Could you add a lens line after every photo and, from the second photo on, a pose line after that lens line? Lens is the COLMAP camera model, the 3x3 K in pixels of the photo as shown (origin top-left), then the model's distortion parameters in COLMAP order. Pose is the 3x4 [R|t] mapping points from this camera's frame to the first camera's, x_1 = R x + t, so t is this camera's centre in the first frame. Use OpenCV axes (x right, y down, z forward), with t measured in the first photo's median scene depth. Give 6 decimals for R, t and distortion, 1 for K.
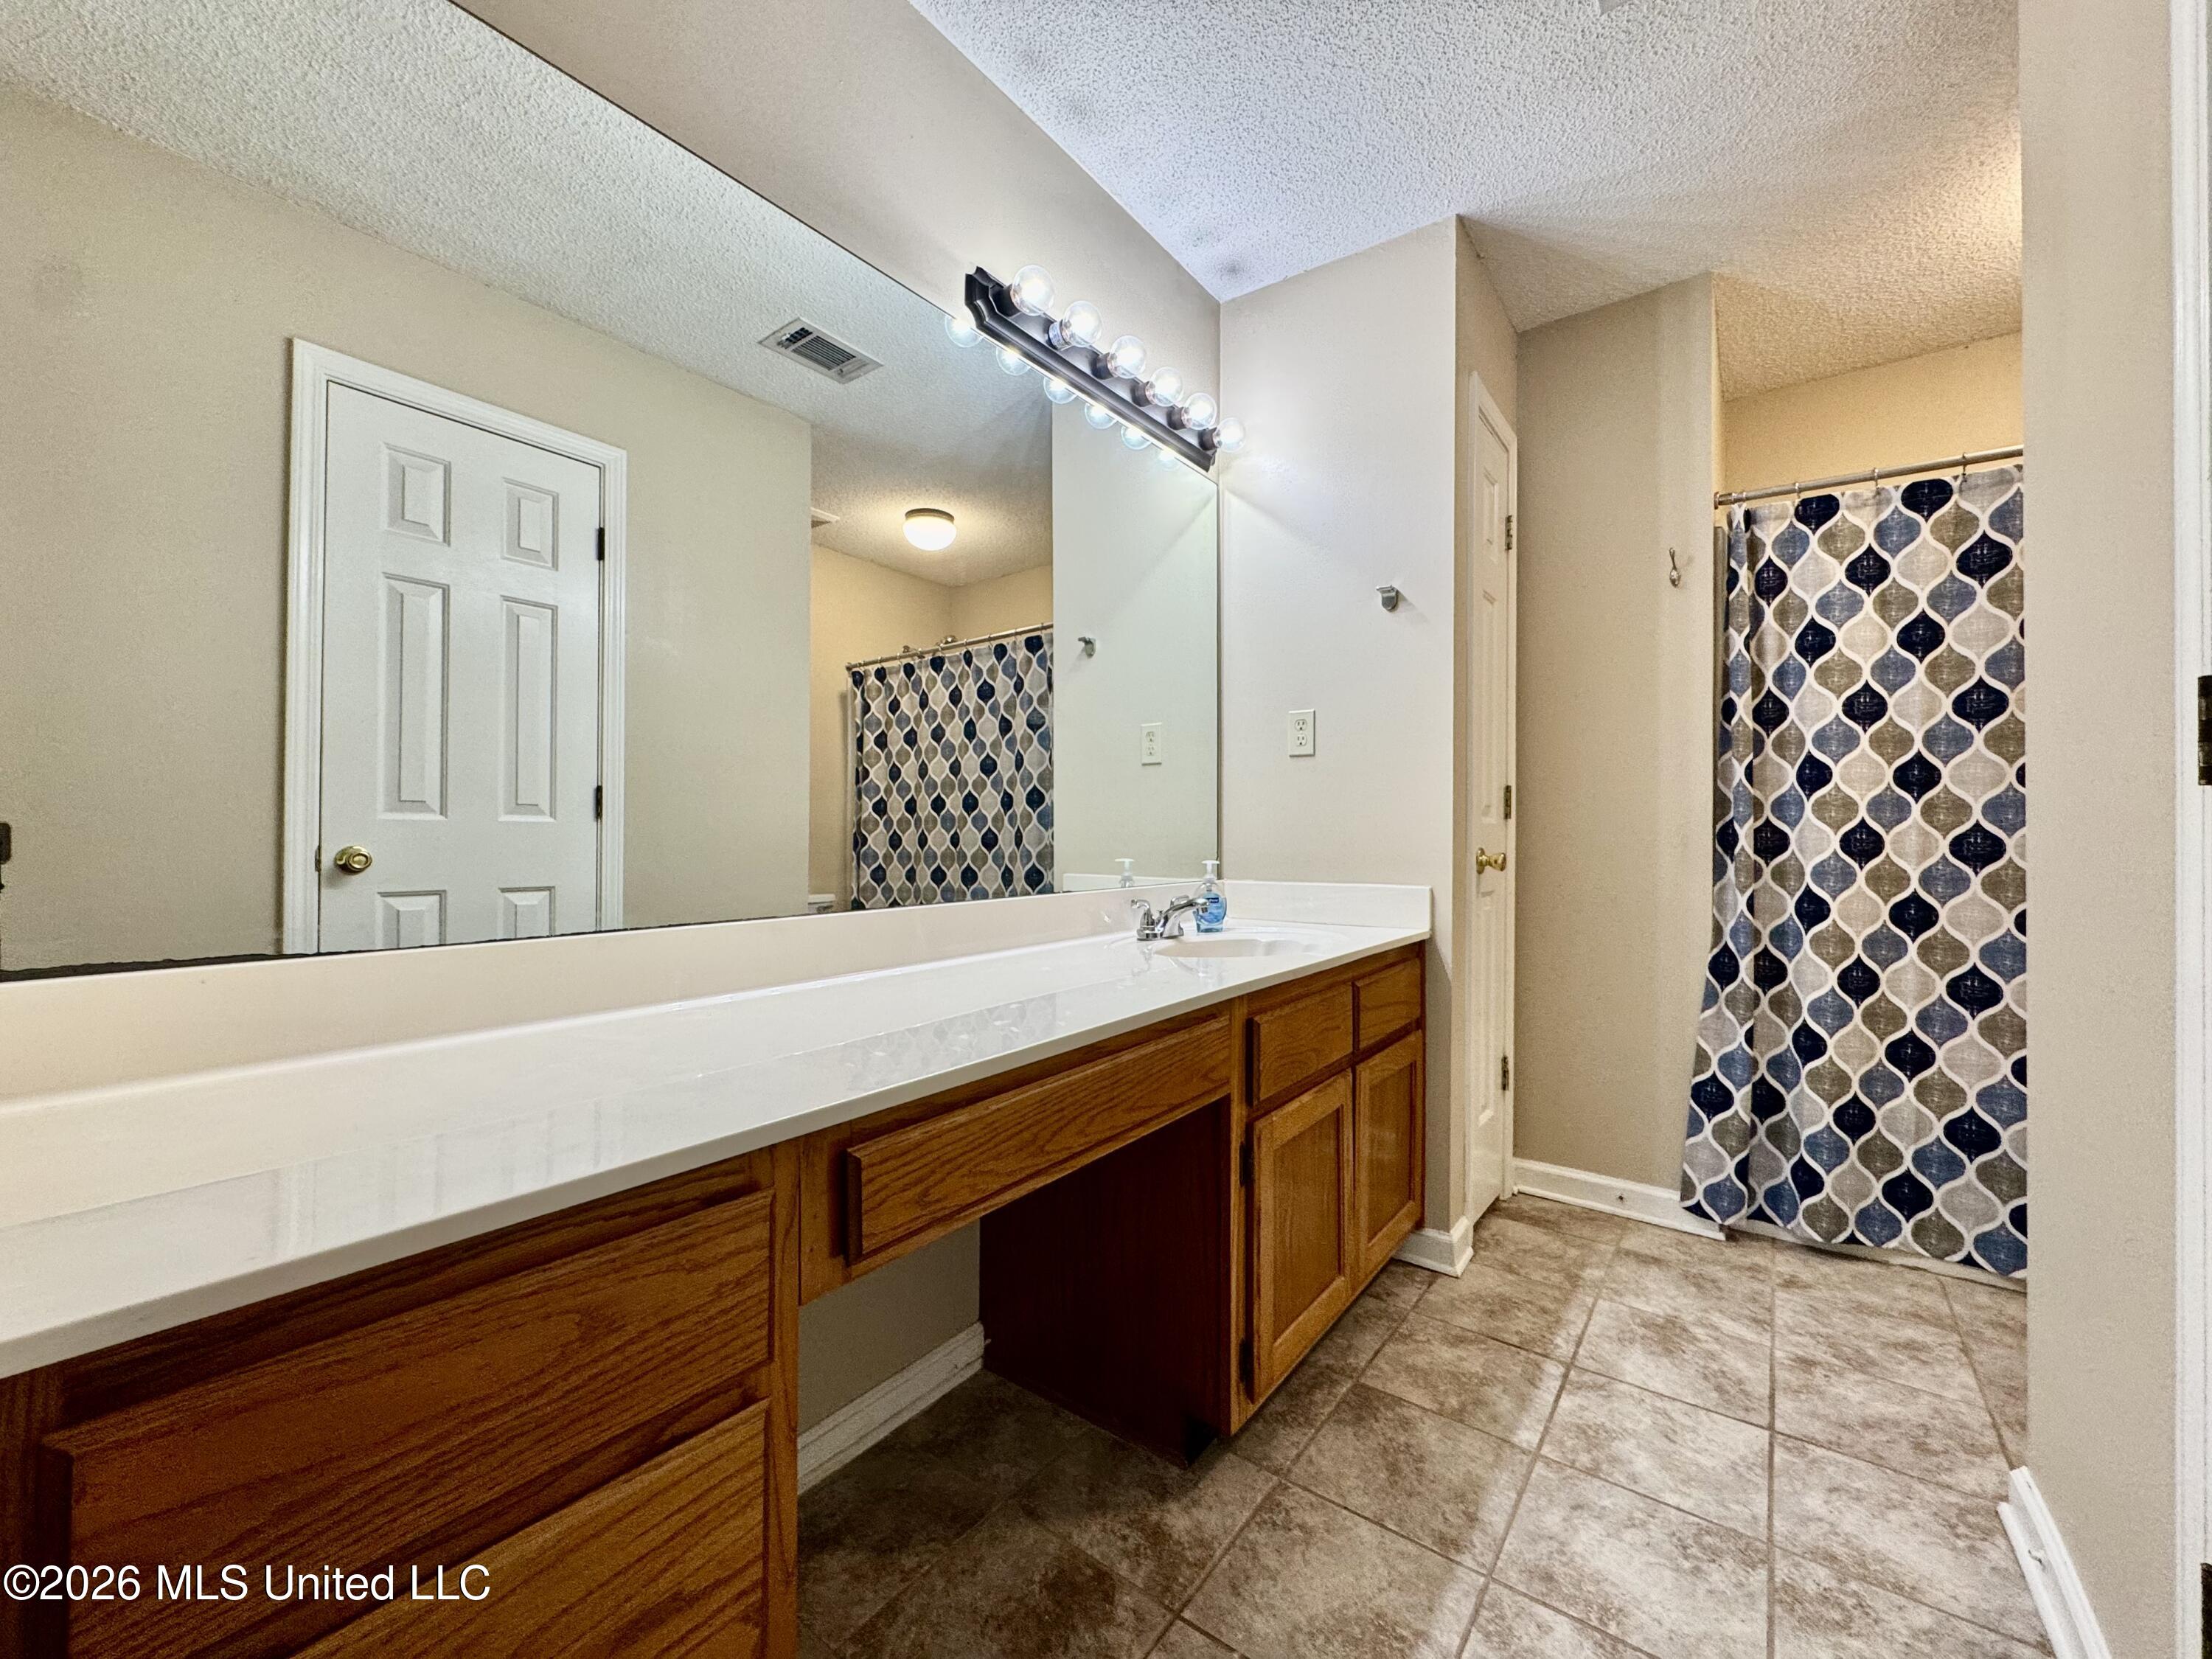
lens RADIAL K [[887.0, 0, 1102.4], [0, 887.0, 828.4], [0, 0, 1]] dist [-0.004700, -0.000086]
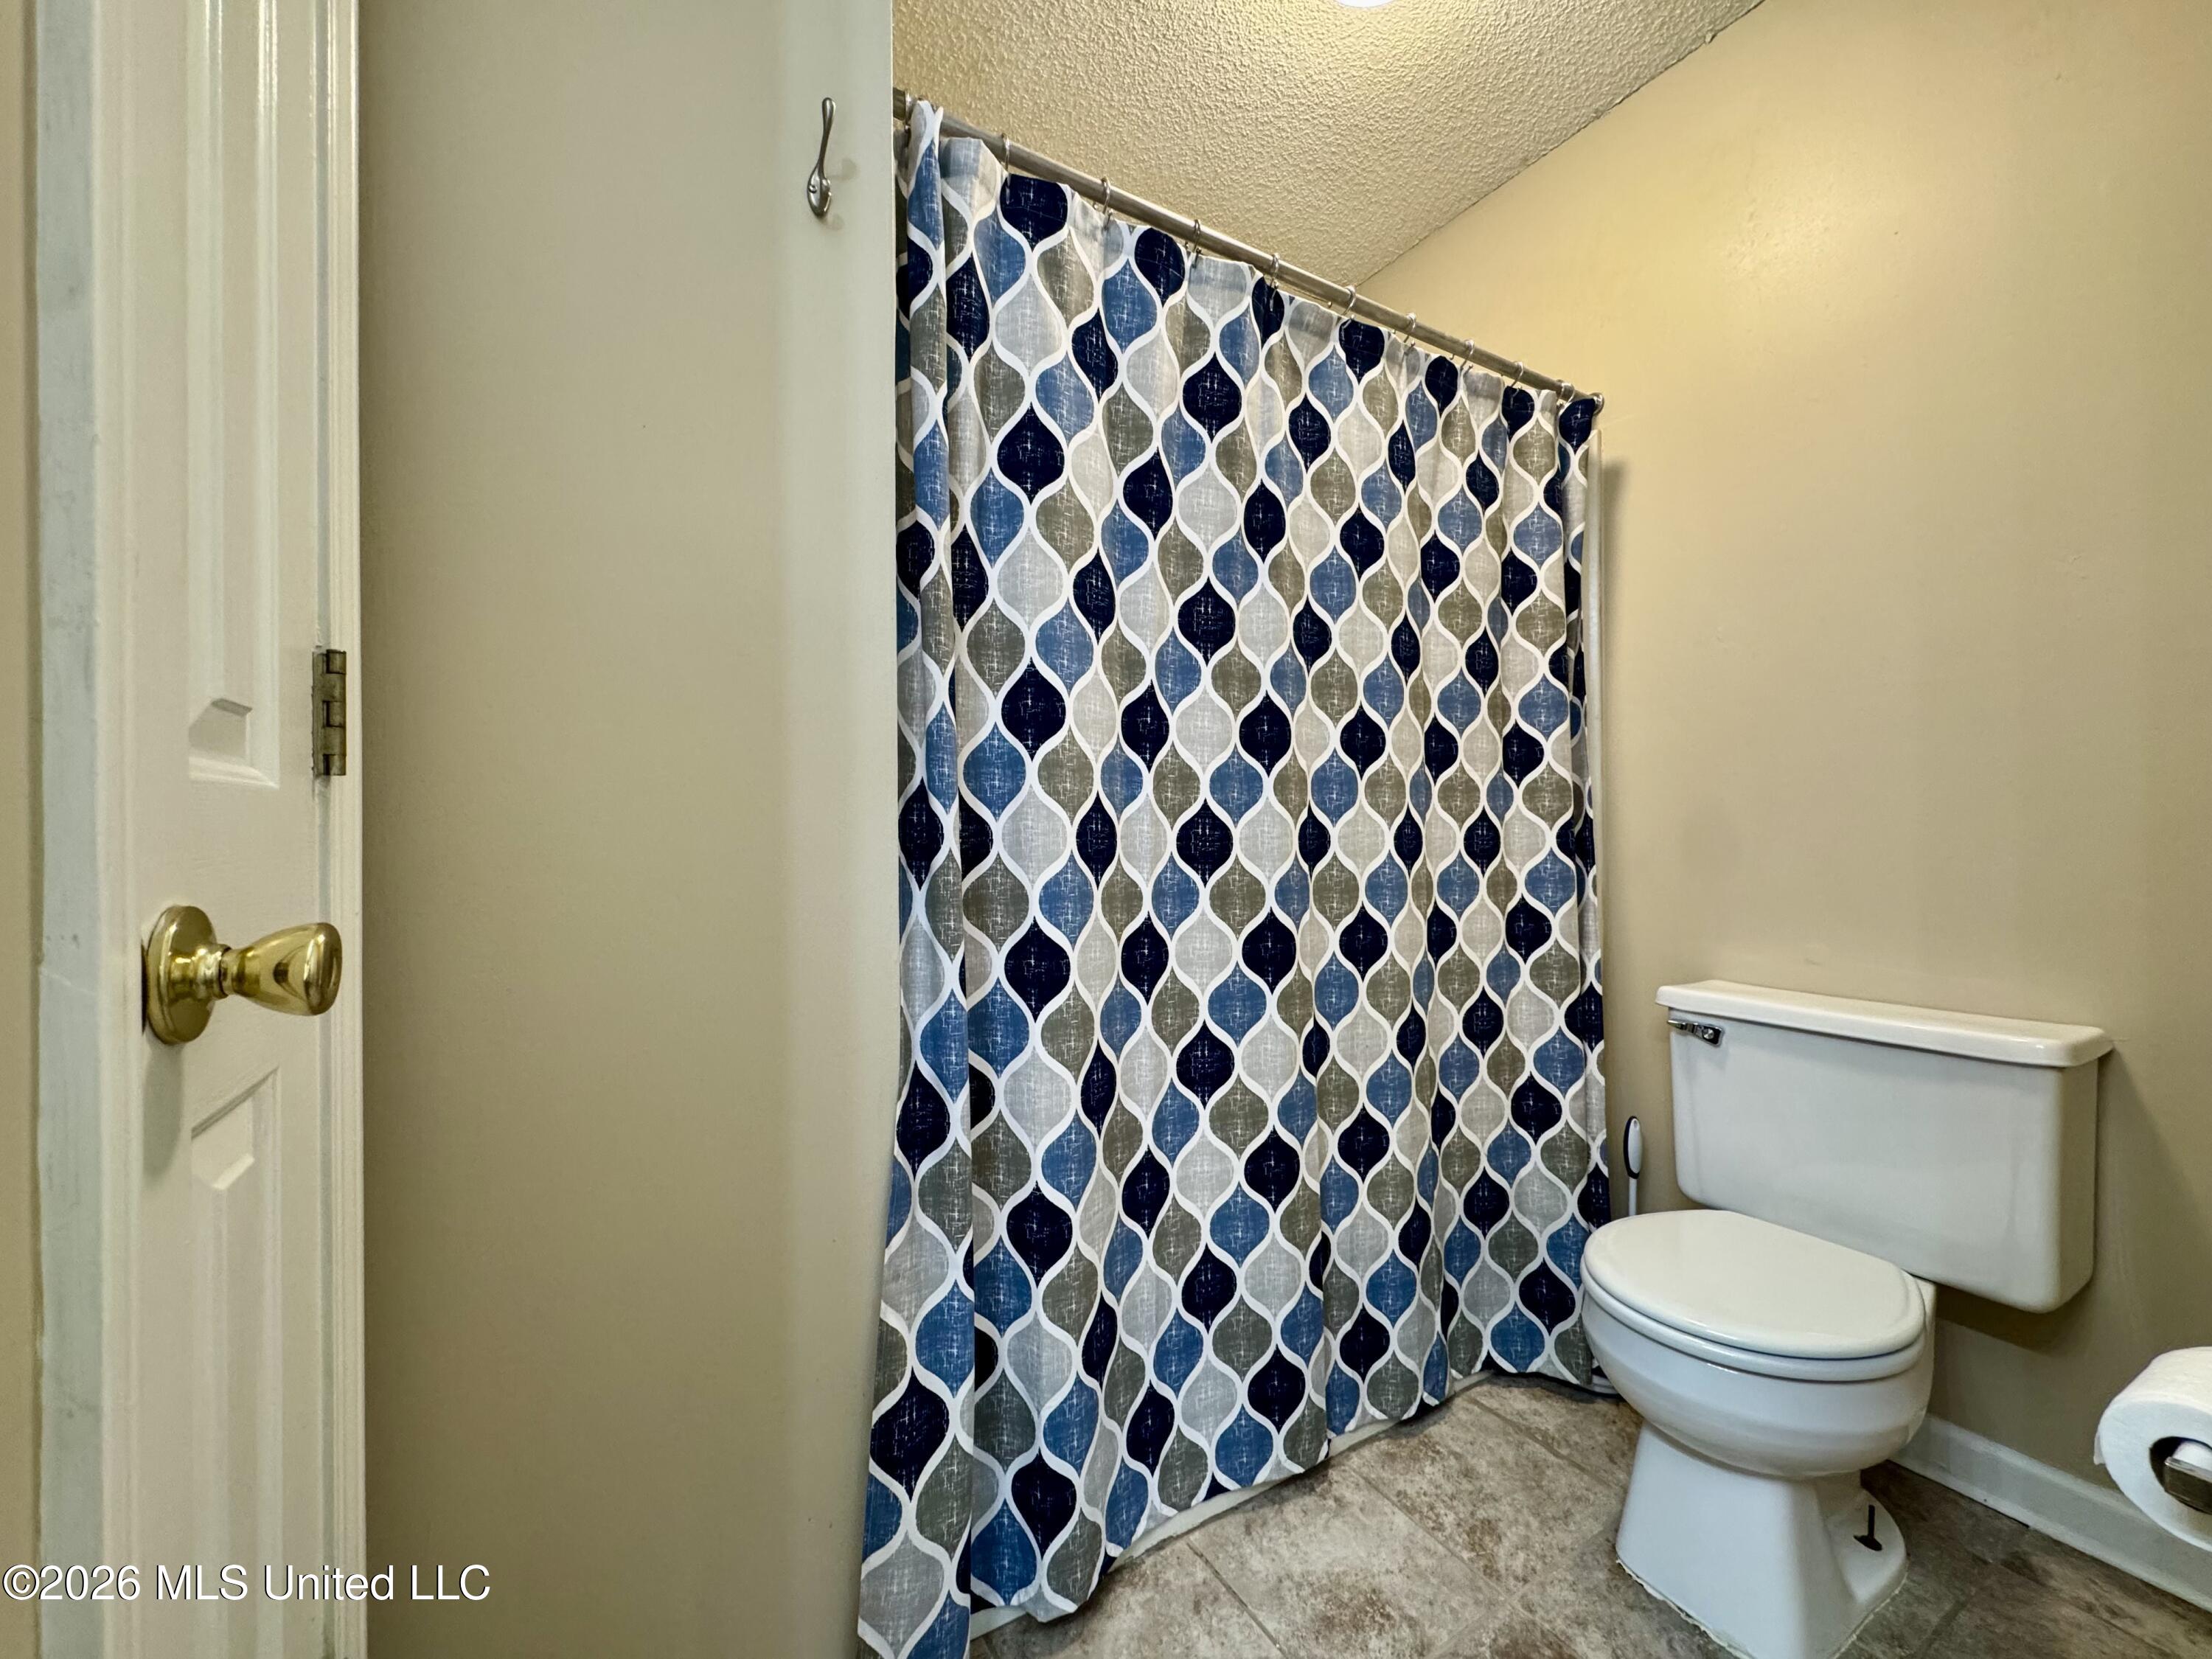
lens RADIAL K [[887.0, 0, 1102.4], [0, 887.0, 828.4], [0, 0, 1]] dist [-0.004700, -0.000086]
pose [[0.385952, -0.014000, 0.922413, 0.332316], [0.000883, 0.999890, 0.014807, 0.001671], [-0.922518, -0.004901, 0.385922, 0.752516]]
